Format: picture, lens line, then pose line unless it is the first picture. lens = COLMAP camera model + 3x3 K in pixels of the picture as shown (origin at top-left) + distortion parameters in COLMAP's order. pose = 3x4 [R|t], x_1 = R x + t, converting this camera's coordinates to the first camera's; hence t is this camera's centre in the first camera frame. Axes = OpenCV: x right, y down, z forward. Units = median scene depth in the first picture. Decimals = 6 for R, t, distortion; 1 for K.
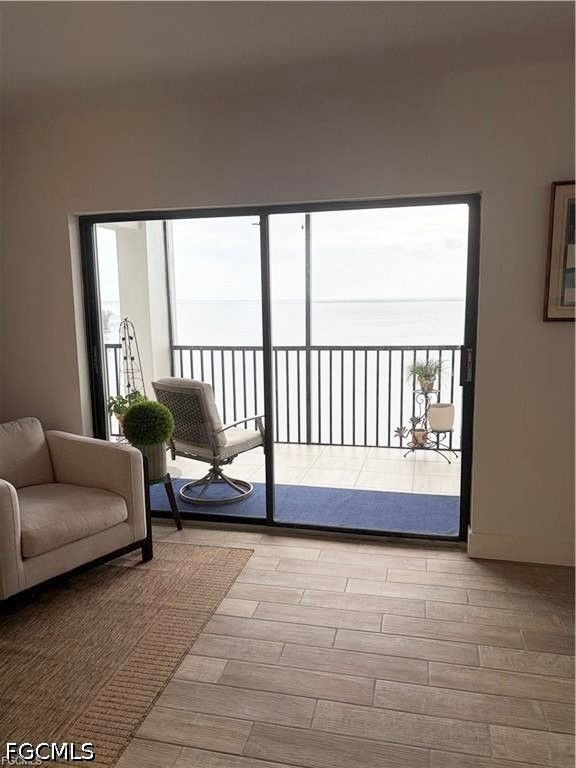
lens RADIAL K [[575.6, 0, 284.5], [0, 575.6, 373.7], [0, 0, 1]] dist [-0.057816, -0.000527]
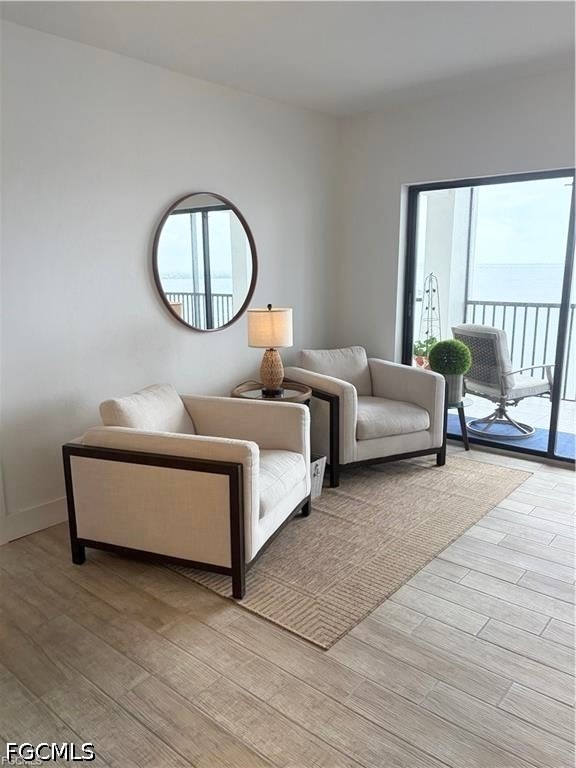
lens RADIAL K [[573.2, 0, 285.6], [0, 573.2, 388.2], [0, 0, 1]] dist [0.050200, -0.048714]
pose [[0.890841, 0.096564, -0.443934, 0.002118], [-0.058075, 0.993338, 0.099531, 0.045991], [0.450587, -0.062885, 0.890515, -0.242651]]
